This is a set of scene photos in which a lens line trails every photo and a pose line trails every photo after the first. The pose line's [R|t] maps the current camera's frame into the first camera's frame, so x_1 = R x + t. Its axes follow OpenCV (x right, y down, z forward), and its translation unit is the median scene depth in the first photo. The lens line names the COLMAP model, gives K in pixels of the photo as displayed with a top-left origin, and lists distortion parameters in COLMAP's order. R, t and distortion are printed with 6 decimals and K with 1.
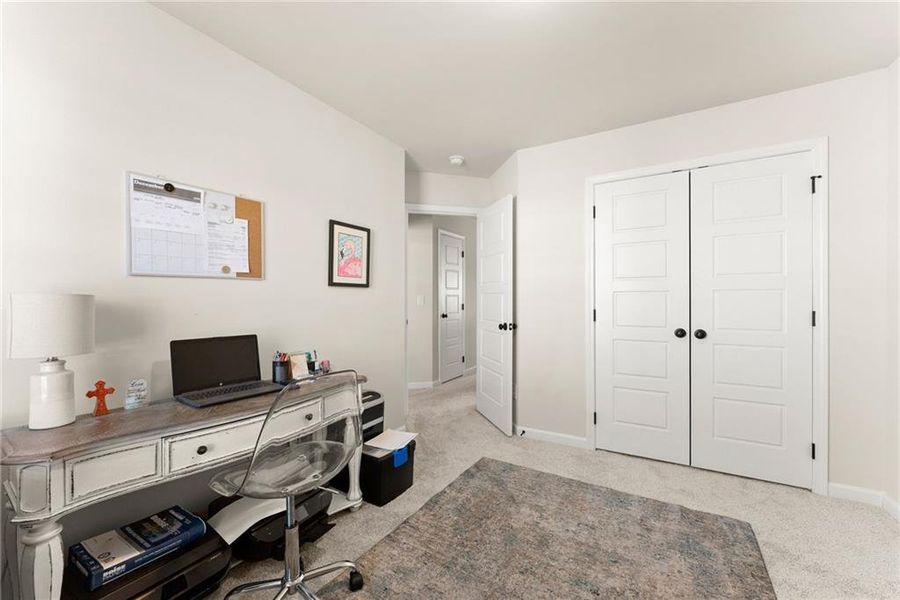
lens RADIAL K [[363.0, 0, 447.0], [0, 363.0, 295.1], [0, 0, 1]] dist [-0.000517, -0.000014]
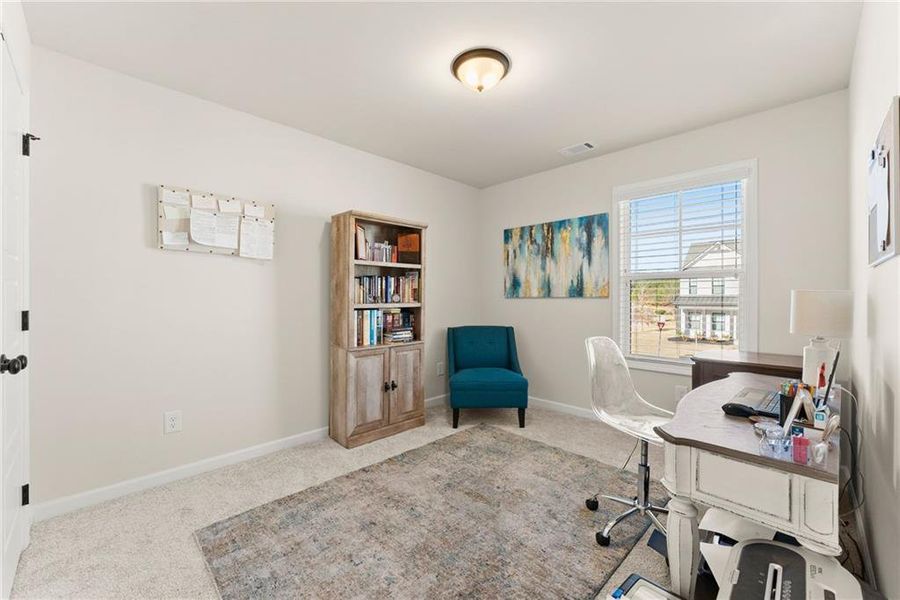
lens RADIAL K [[363.0, 0, 447.0], [0, 363.0, 295.1], [0, 0, 1]] dist [-0.000517, -0.000014]
pose [[-0.969051, 0.001330, 0.246858, -0.044883], [-0.000476, 0.999974, -0.007259, 0.018810], [-0.246861, -0.007151, -0.969025, 1.863471]]
